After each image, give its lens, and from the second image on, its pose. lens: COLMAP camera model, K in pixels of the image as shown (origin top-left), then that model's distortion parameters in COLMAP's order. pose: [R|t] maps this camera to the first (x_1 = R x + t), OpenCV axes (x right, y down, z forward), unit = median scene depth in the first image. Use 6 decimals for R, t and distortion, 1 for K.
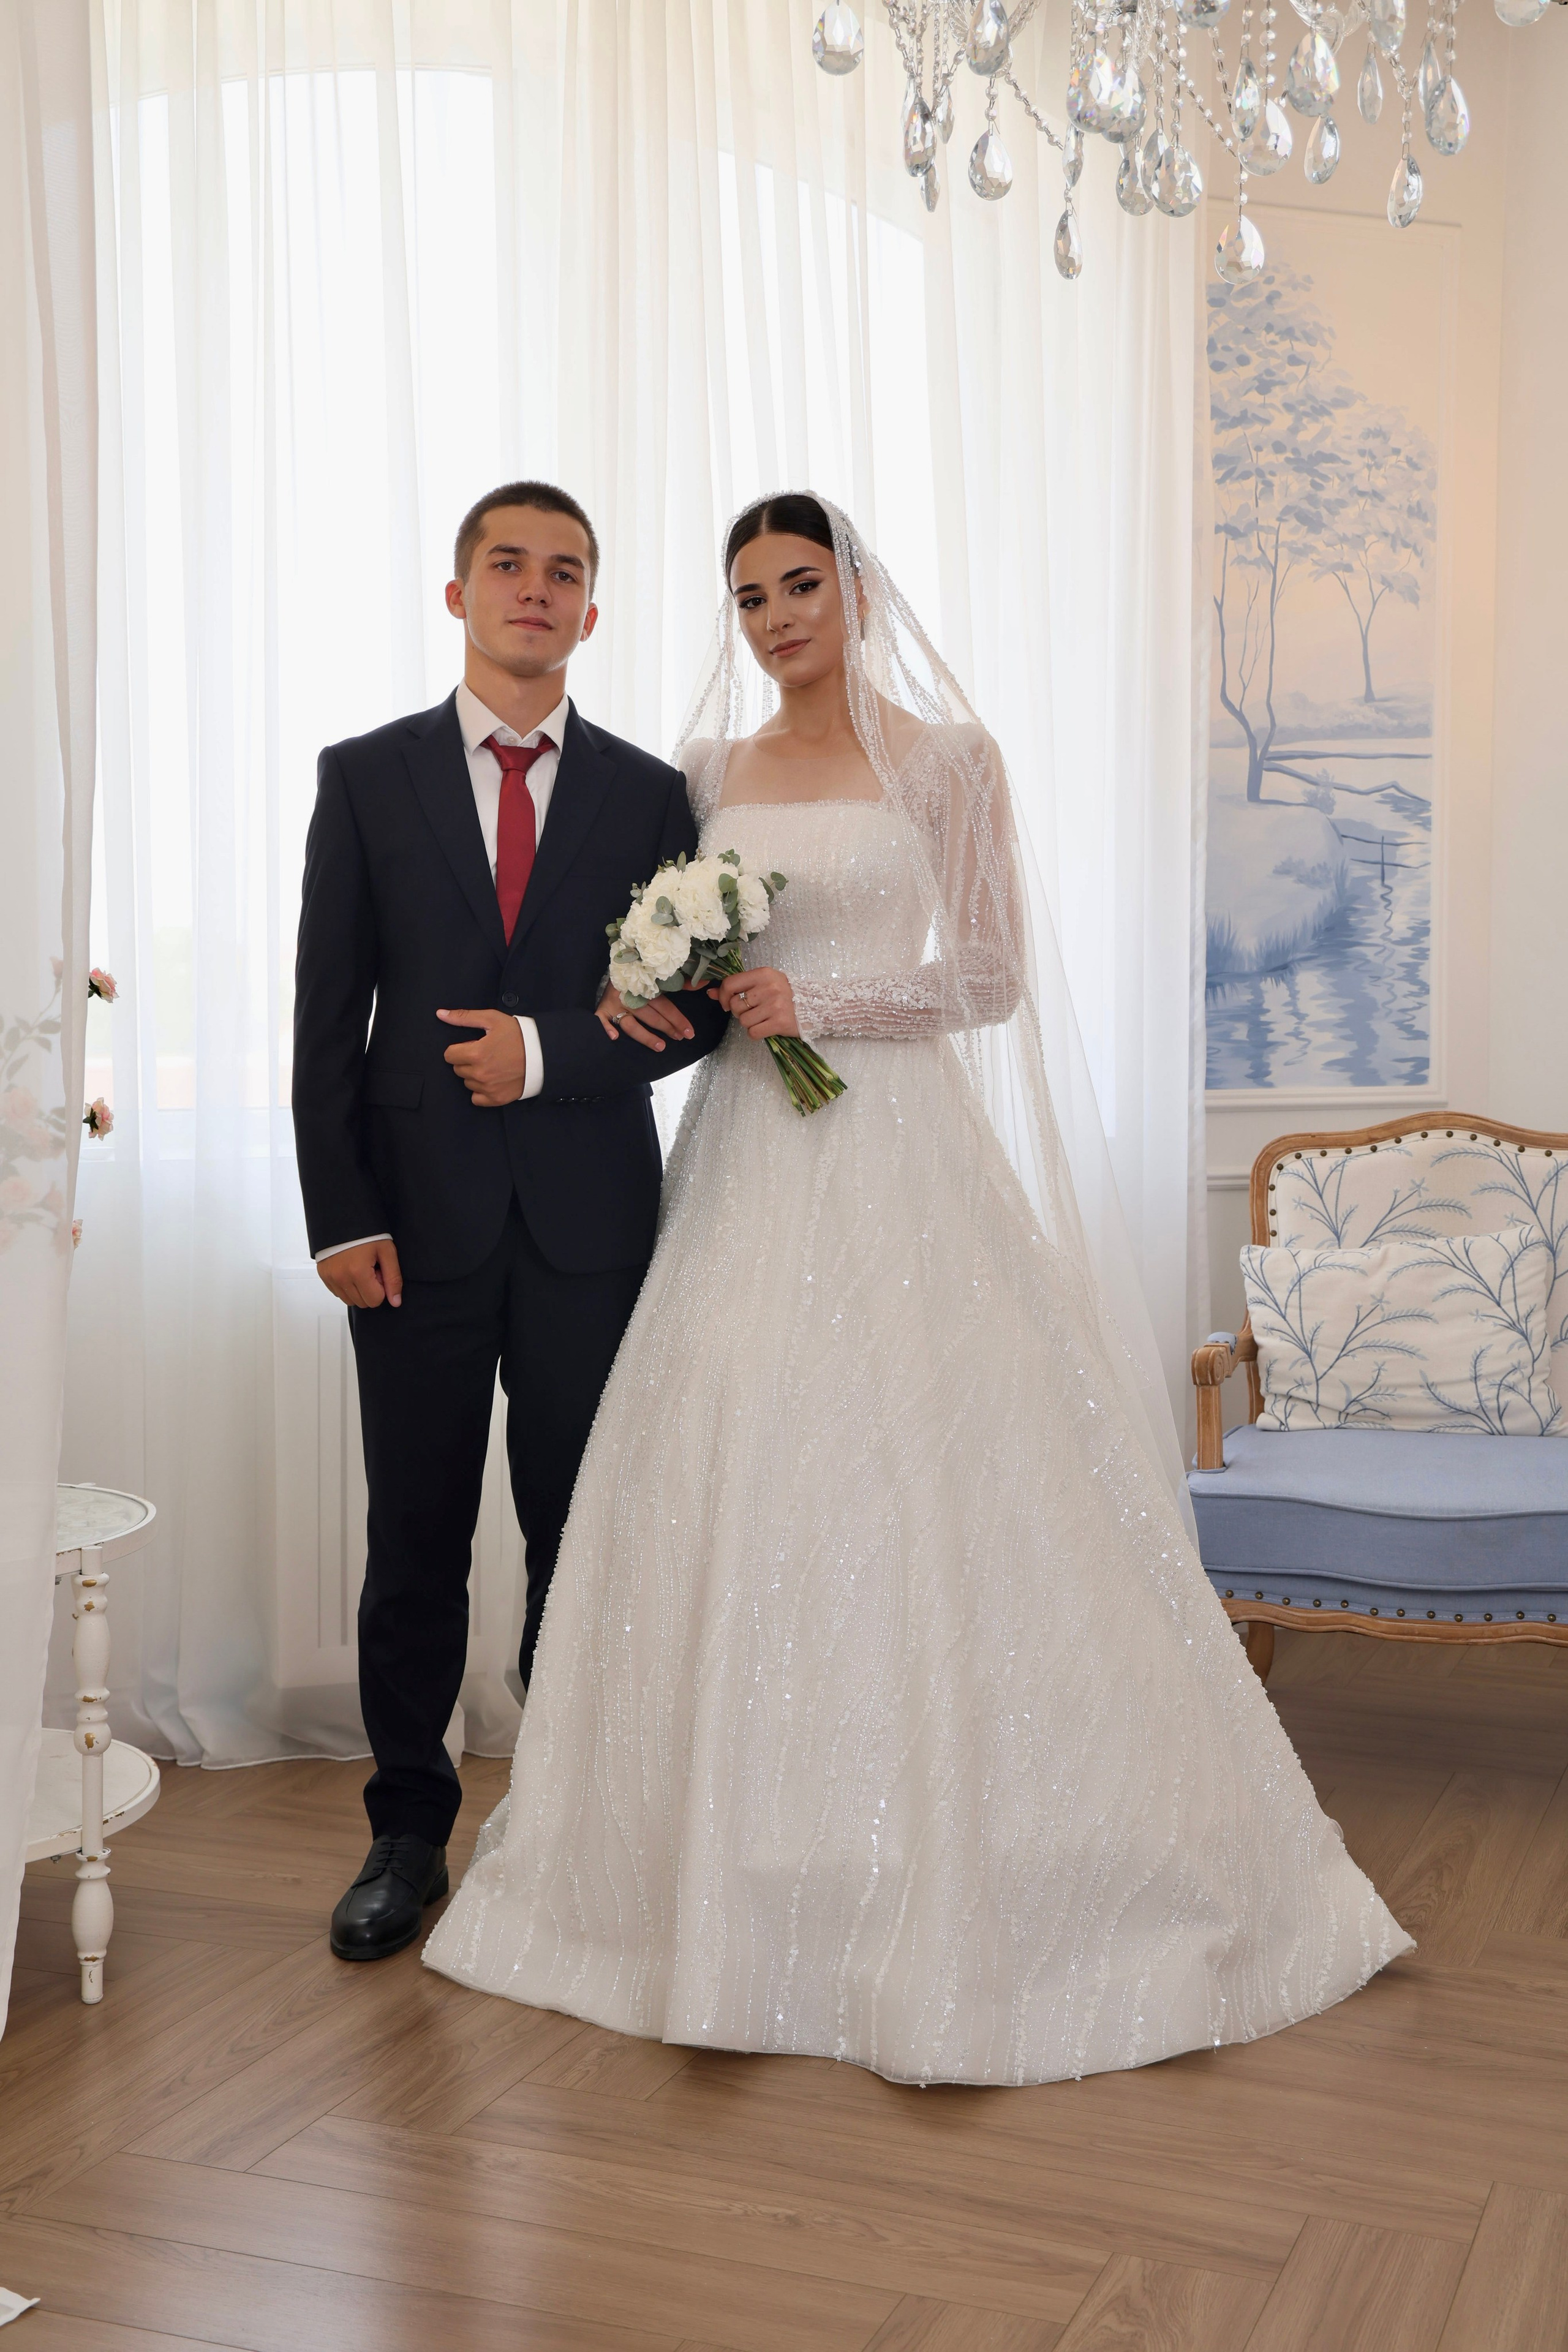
lens RADIAL K [[2740.0, 0, 750.0], [0, 2740.0, 1166.1], [0, 0, 1]] dist [0.096416, 0.000000]
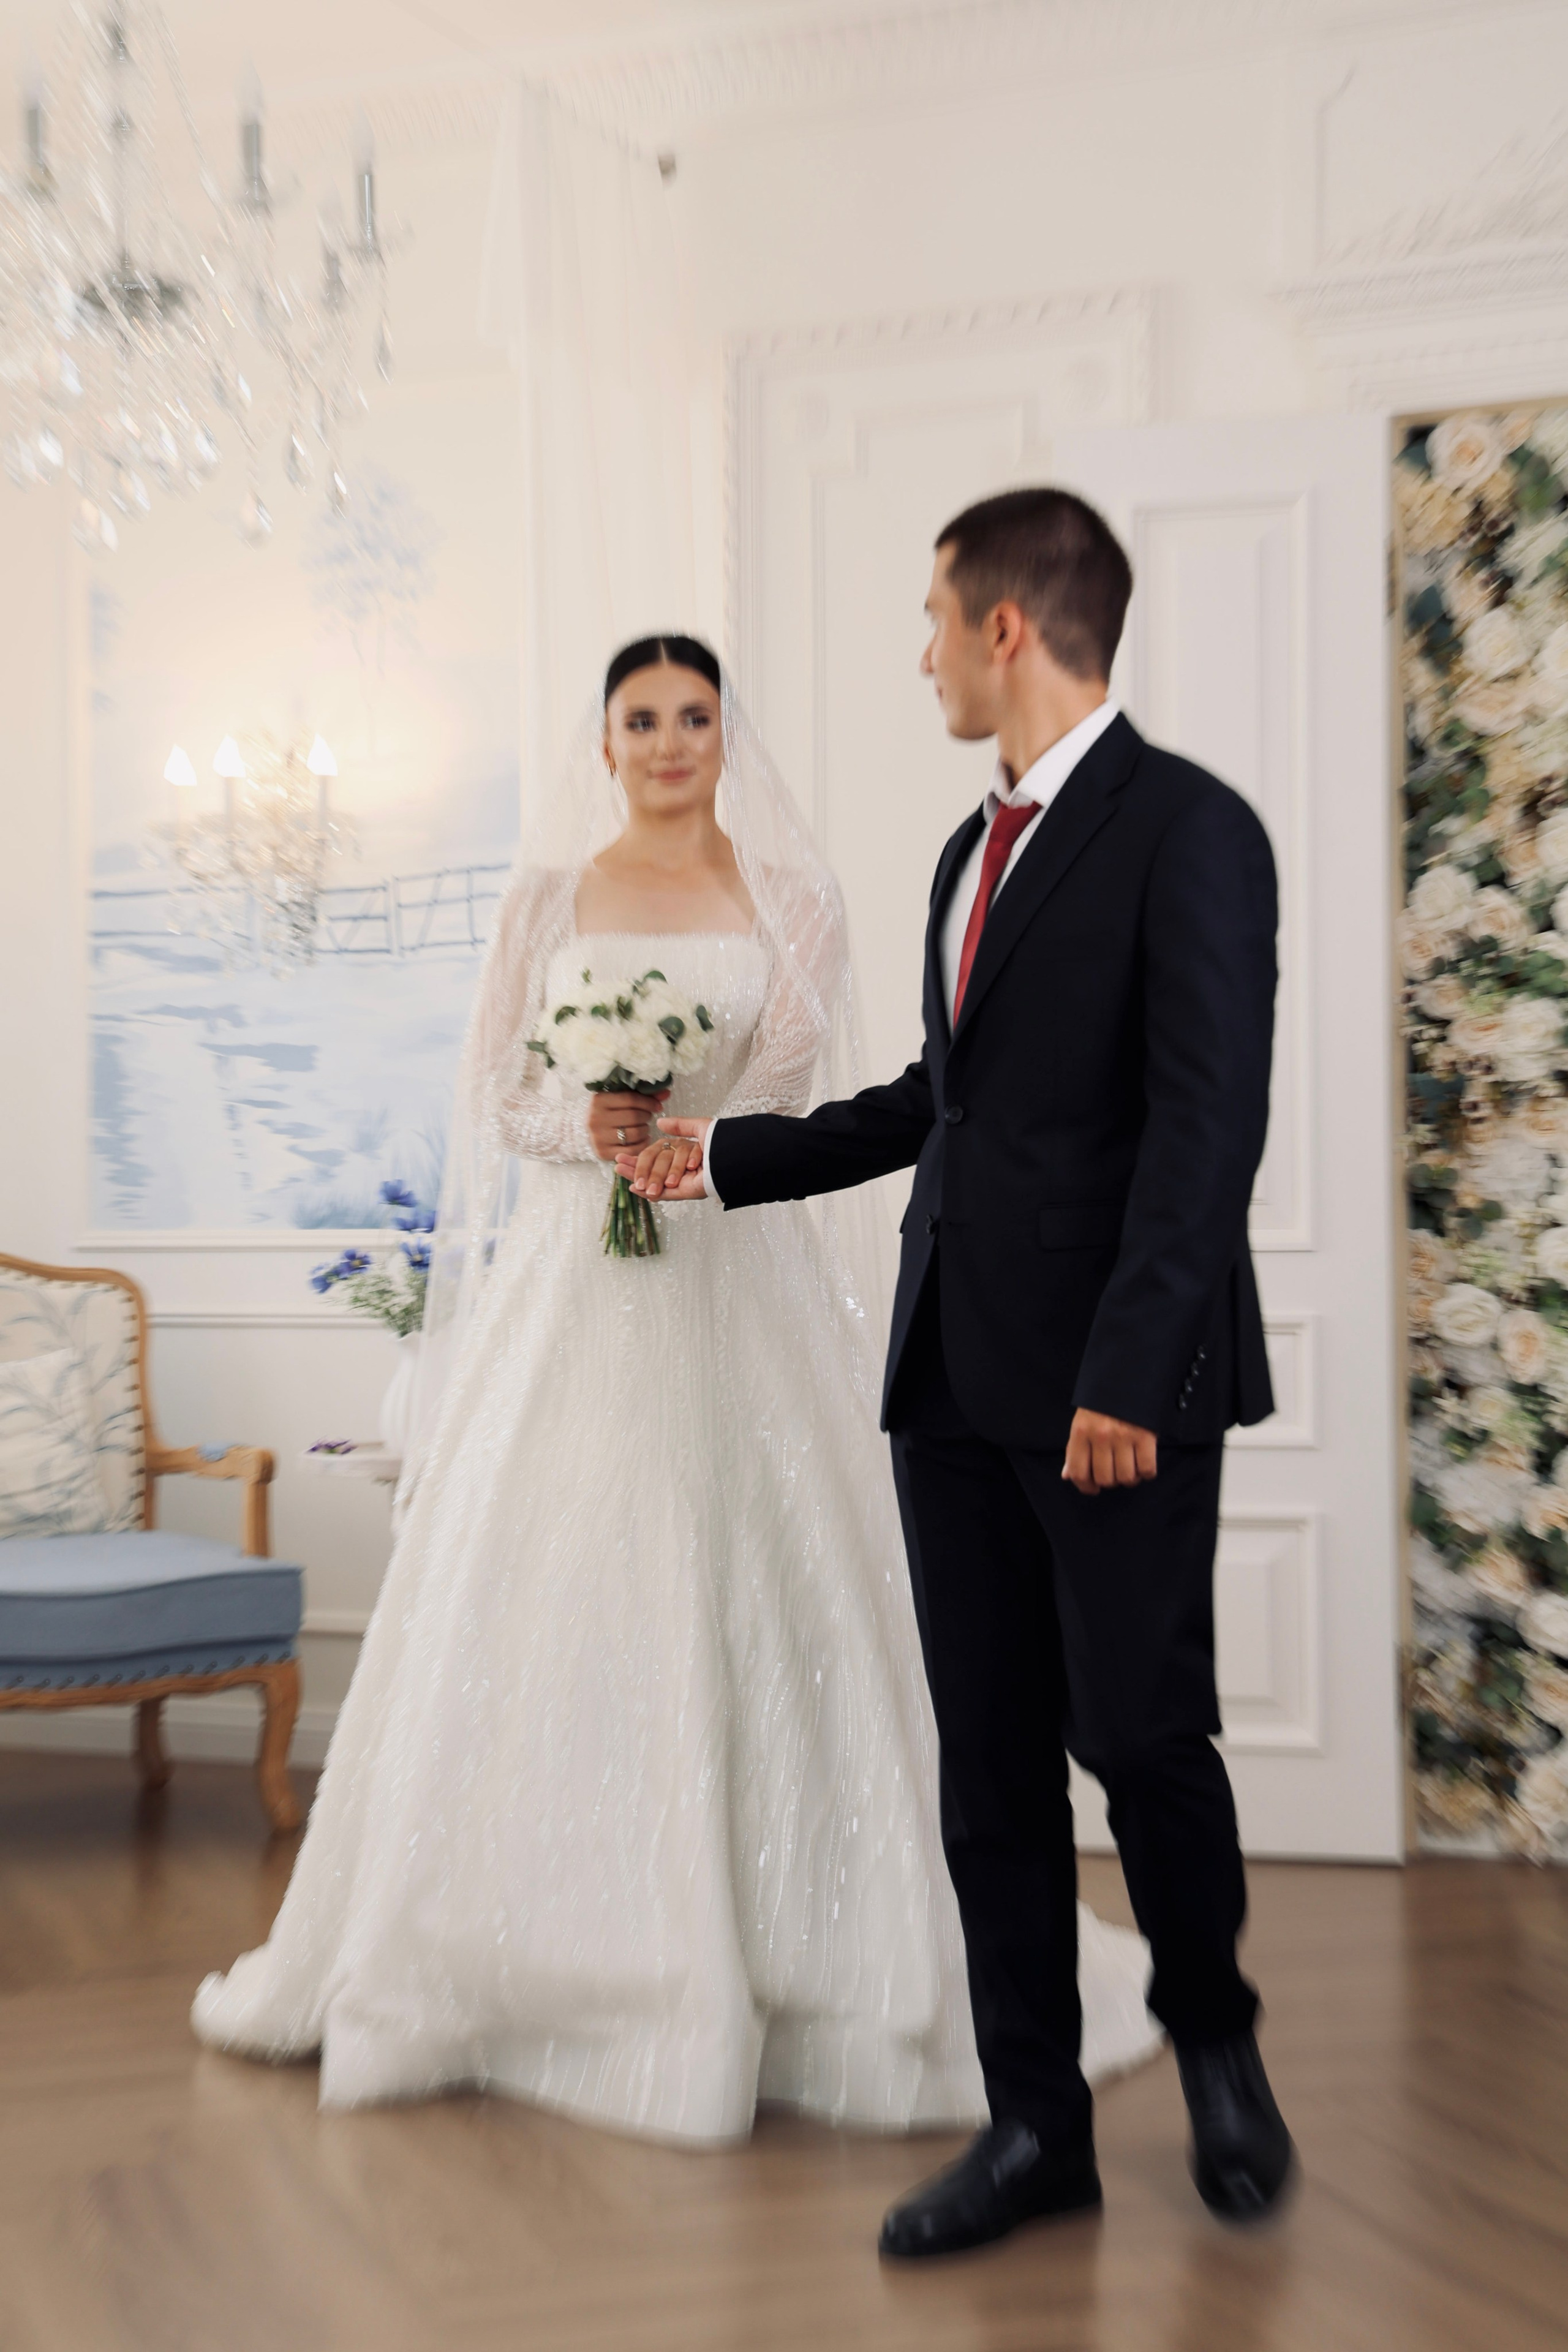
lens RADIAL K [[3500.6, 0, 771.4], [0, 3500.6, 1175.5], [0, 0, 1]] dist [0.153143, 0.000000]
pose [[0.739762, 0.004169, 0.672856, -0.411583], [0.039762, 0.997962, -0.049900, 0.030039], [-0.671693, 0.063669, 0.738089, -0.215103]]
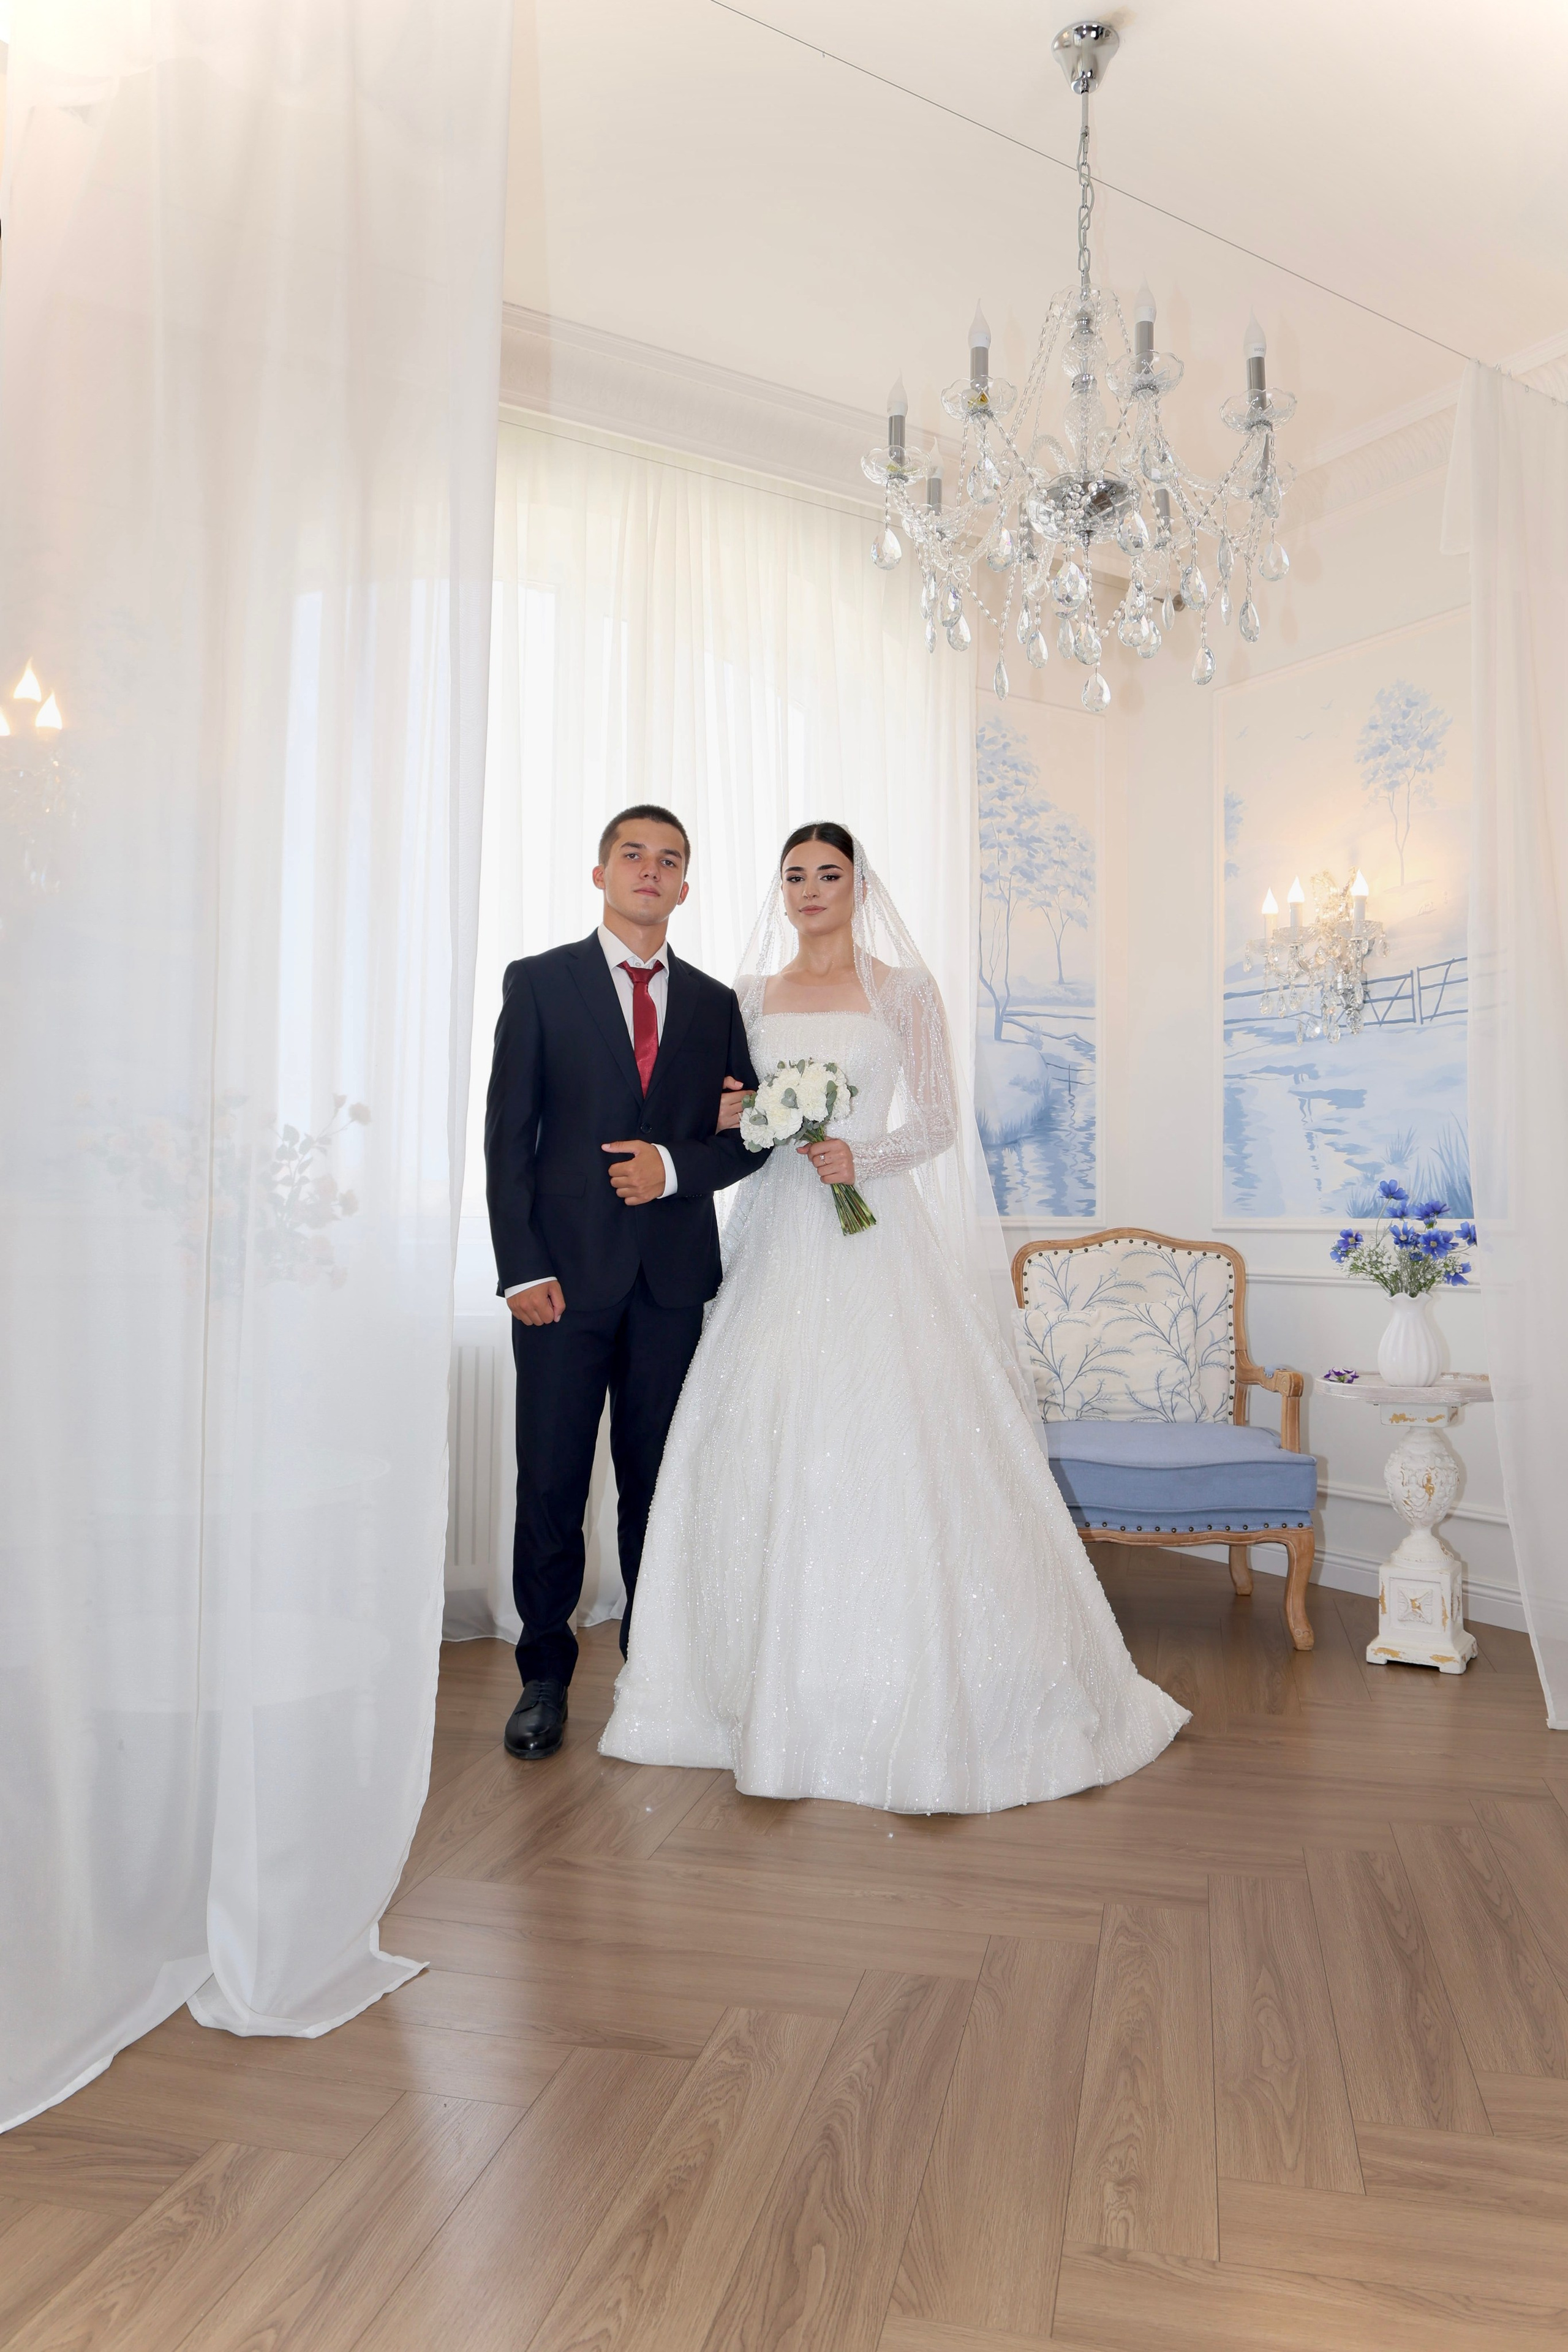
lens RADIAL K [[1728.8, 0, 775.9], [0, 1728.8, 1155.4], [0, 0, 1]] dist [-0.082231, 0.066193]
pose [[0.986281, 0.021289, 0.163698, -0.113123], [-0.006719, 0.996005, -0.089046, 0.027653], [-0.164940, 0.086725, 0.982483, 0.021703]]
